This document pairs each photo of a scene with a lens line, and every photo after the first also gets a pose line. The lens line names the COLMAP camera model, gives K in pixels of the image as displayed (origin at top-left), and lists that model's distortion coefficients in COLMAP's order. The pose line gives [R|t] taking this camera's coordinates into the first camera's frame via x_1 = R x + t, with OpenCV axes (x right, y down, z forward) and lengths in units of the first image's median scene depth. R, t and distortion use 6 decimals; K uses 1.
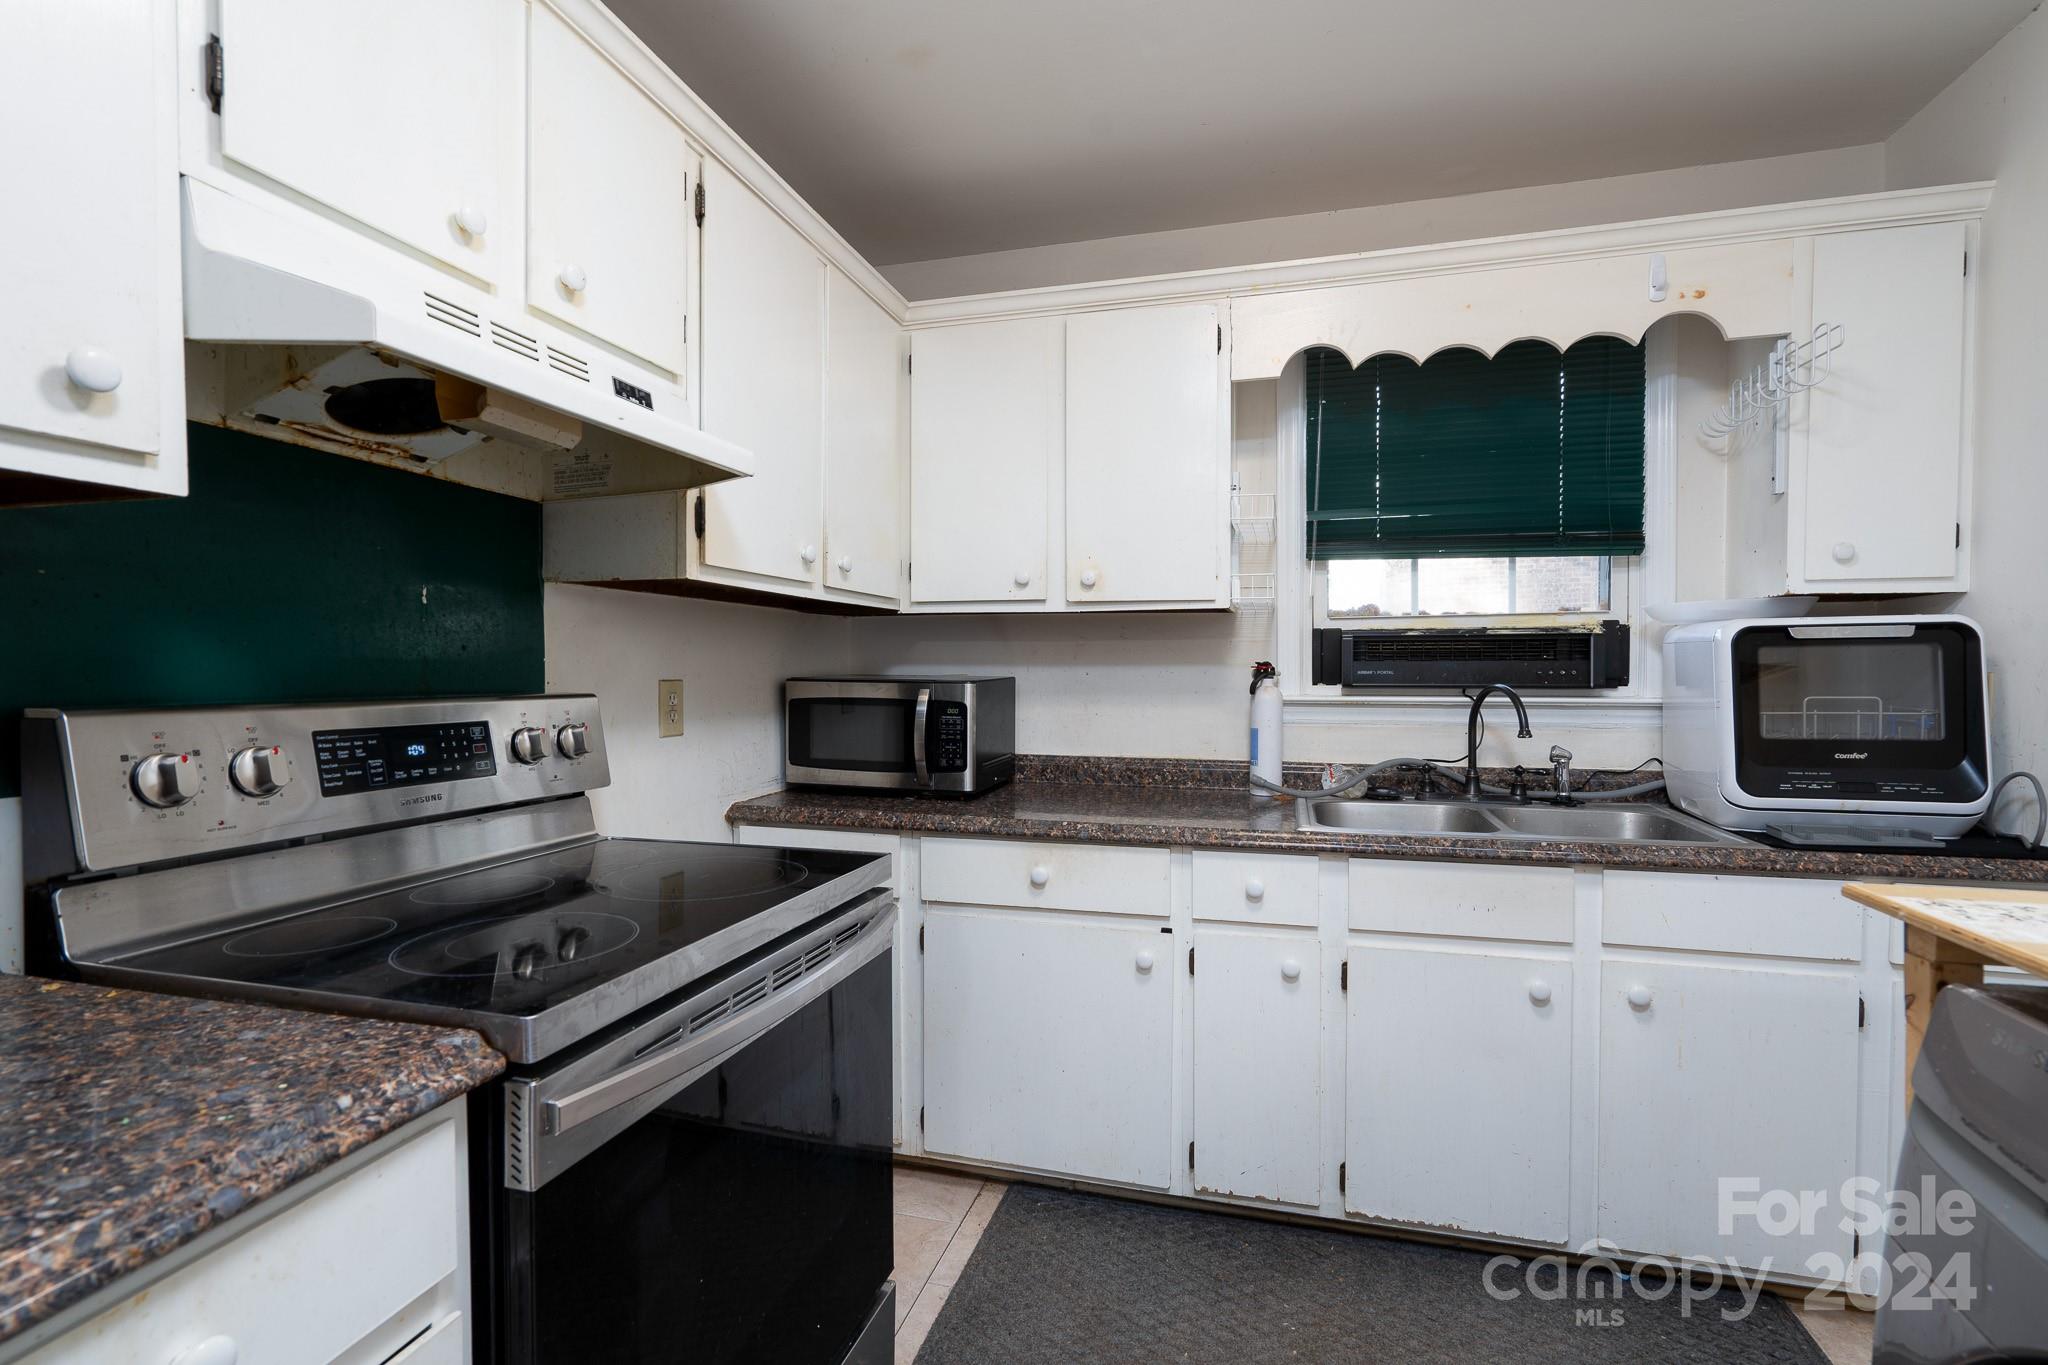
lens RADIAL K [[949.6, 0, 921.0], [0, 949.6, 676.8], [0, 0, 1]] dist [-0.001158, -0.000057]
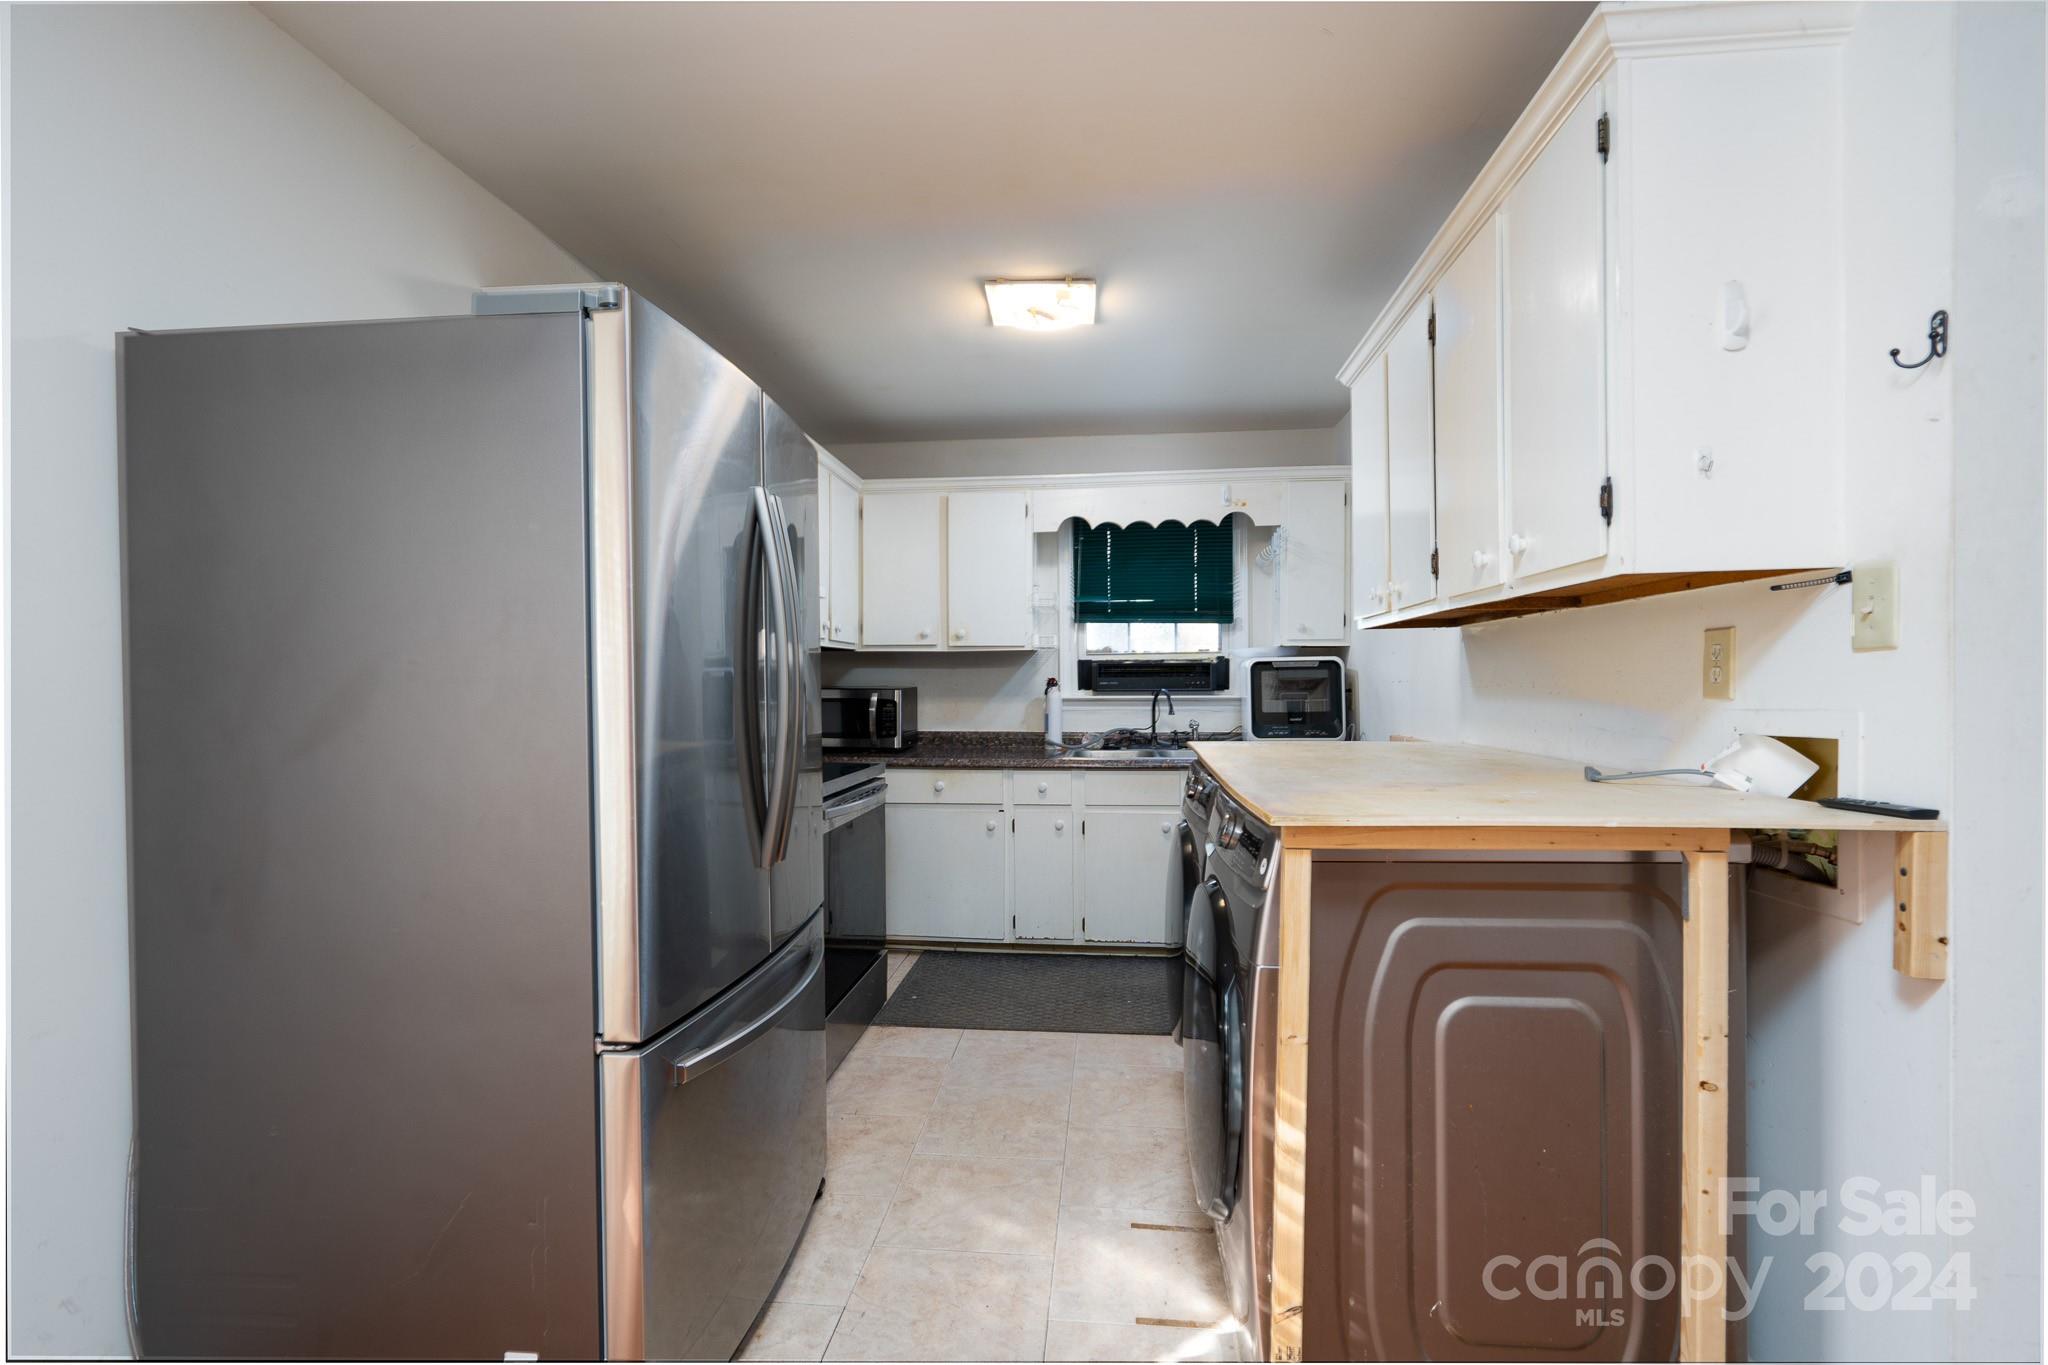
lens RADIAL K [[944.1, 0, 1024.0], [0, 944.1, 682.5], [0, 0, 1]] dist [0.000002, 0.000167]
pose [[0.964245, -0.003064, 0.264994, -0.190905], [0.005511, 0.999949, -0.008491, 0.009070], [-0.264954, 0.009648, 0.964213, -0.802310]]
